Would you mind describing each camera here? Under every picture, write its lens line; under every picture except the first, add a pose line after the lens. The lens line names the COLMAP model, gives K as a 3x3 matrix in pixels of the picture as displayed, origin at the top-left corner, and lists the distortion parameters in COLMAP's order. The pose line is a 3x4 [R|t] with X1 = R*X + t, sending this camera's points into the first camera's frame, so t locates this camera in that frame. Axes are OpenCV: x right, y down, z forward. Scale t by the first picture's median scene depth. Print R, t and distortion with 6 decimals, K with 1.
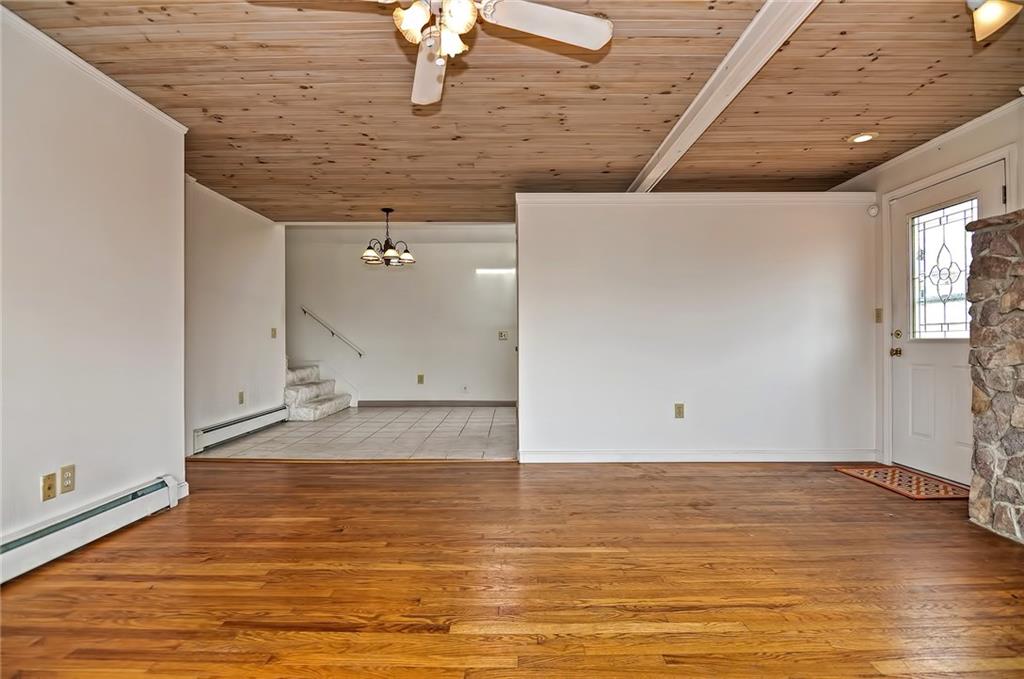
lens RADIAL K [[501.2, 0, 507.0], [0, 501.2, 339.2], [0, 0, 1]] dist [-0.014552, -0.002031]
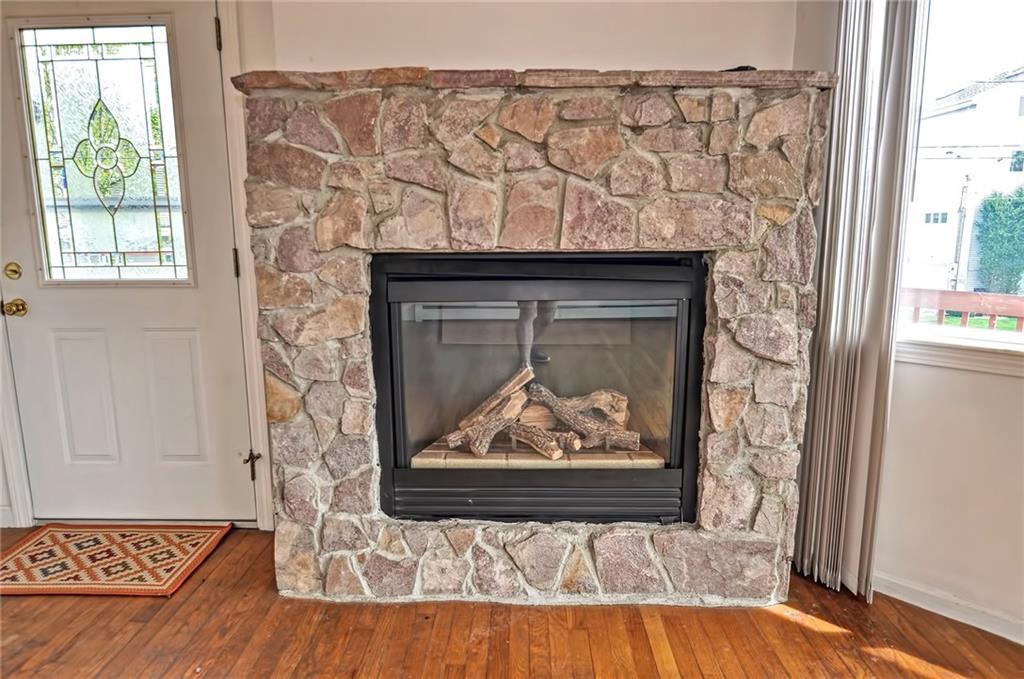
lens RADIAL K [[643.6, 0, 511.1], [0, 643.6, 342.8], [0, 0, 1]] dist [-0.009459, -0.005586]
pose [[0.010091, -0.174013, 0.984692, 0.234428], [-0.001322, 0.984739, 0.174035, -0.075909], [-0.999948, -0.003058, 0.009707, 0.743034]]
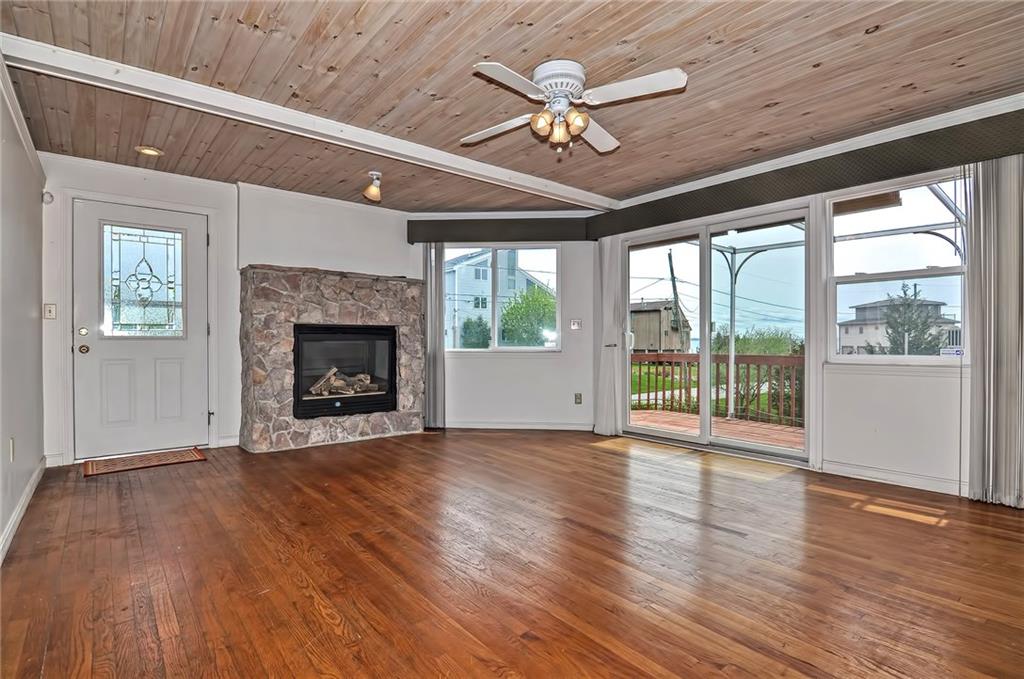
lens RADIAL K [[501.2, 0, 514.2], [0, 501.2, 338.0], [0, 0, 1]] dist [-0.014552, -0.002031]
pose [[-0.656379, 0.007496, 0.754394, -0.834997], [-0.001667, 0.999934, -0.011387, 0.019207], [-0.754429, -0.008732, -0.656323, 1.483820]]
